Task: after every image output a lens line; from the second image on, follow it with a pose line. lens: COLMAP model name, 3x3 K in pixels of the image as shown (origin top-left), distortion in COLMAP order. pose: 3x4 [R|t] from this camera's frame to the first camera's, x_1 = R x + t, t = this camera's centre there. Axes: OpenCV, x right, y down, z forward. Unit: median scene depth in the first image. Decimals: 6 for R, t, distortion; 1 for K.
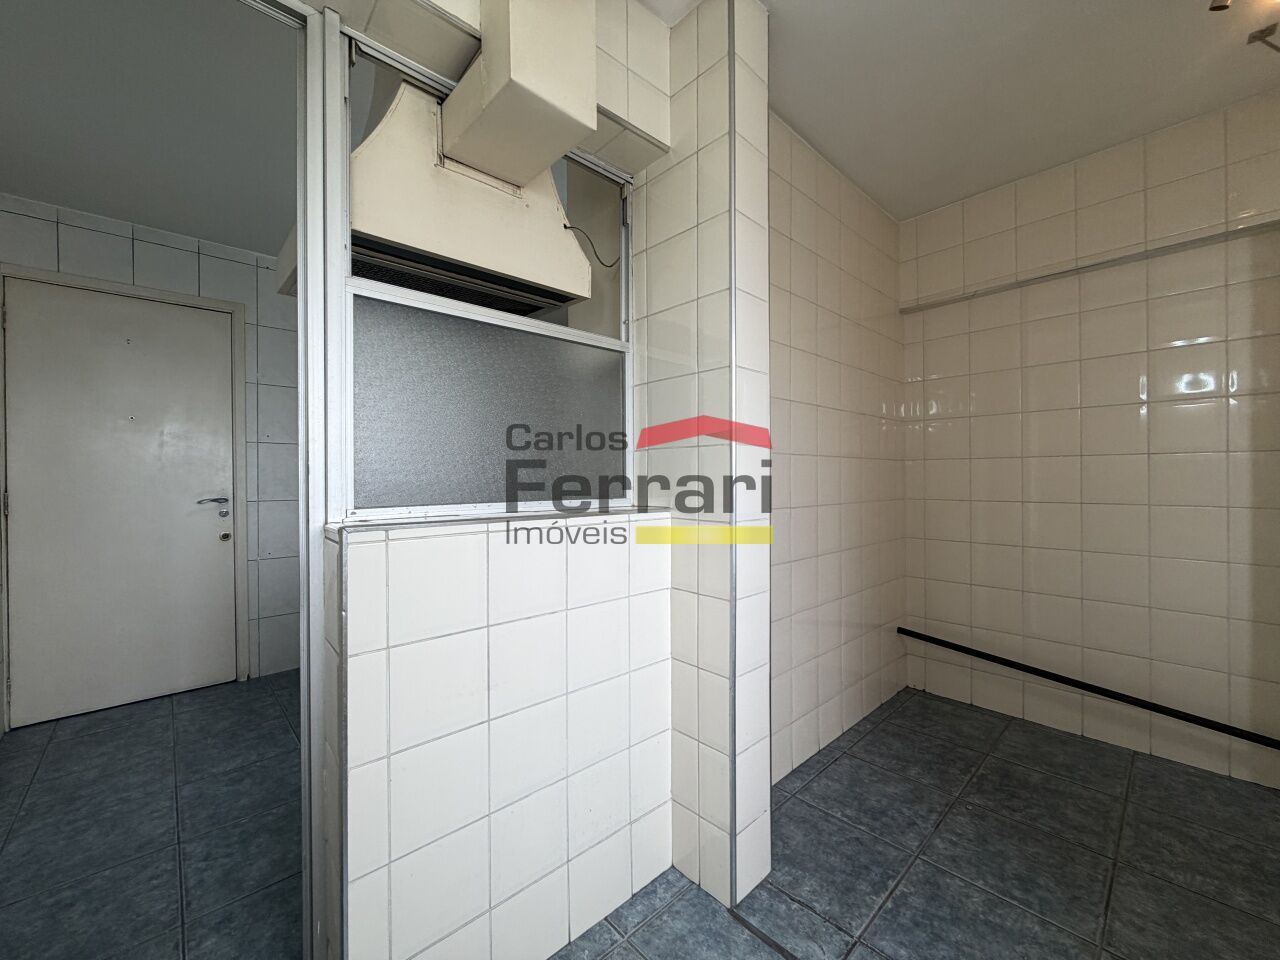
lens RADIAL K [[505.0, 0, 626.9], [0, 505.0, 476.6], [0, 0, 1]] dist [-0.002340, 0.000268]
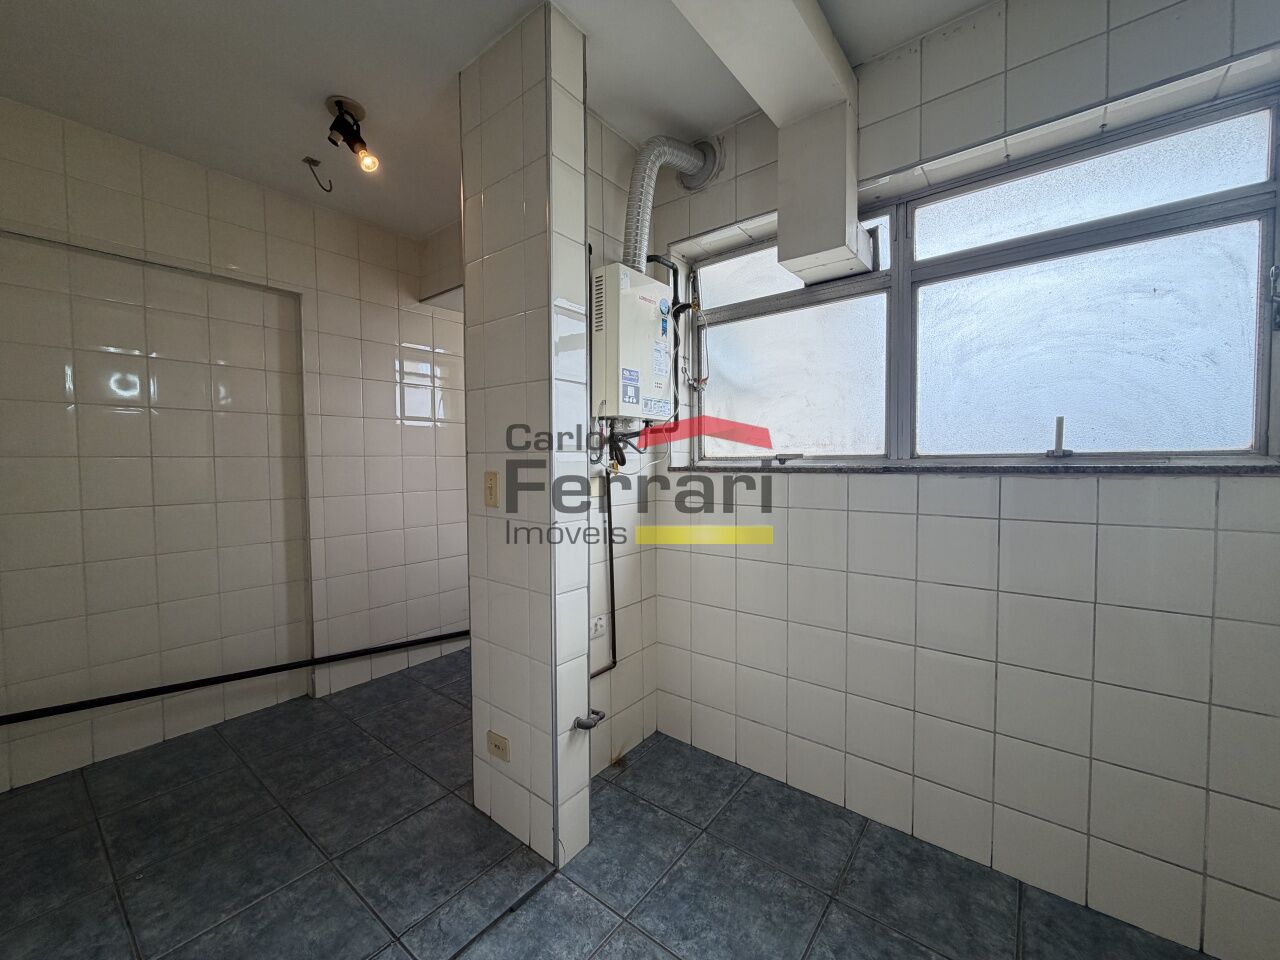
lens RADIAL K [[505.0, 0, 641.1], [0, 505.0, 477.6], [0, 0, 1]] dist [-0.002340, 0.000268]
pose [[-0.158959, -0.026957, 0.986917, -0.285930], [0.006624, 0.999576, 0.028370, -0.031640], [-0.987263, 0.011047, -0.158713, 0.318012]]
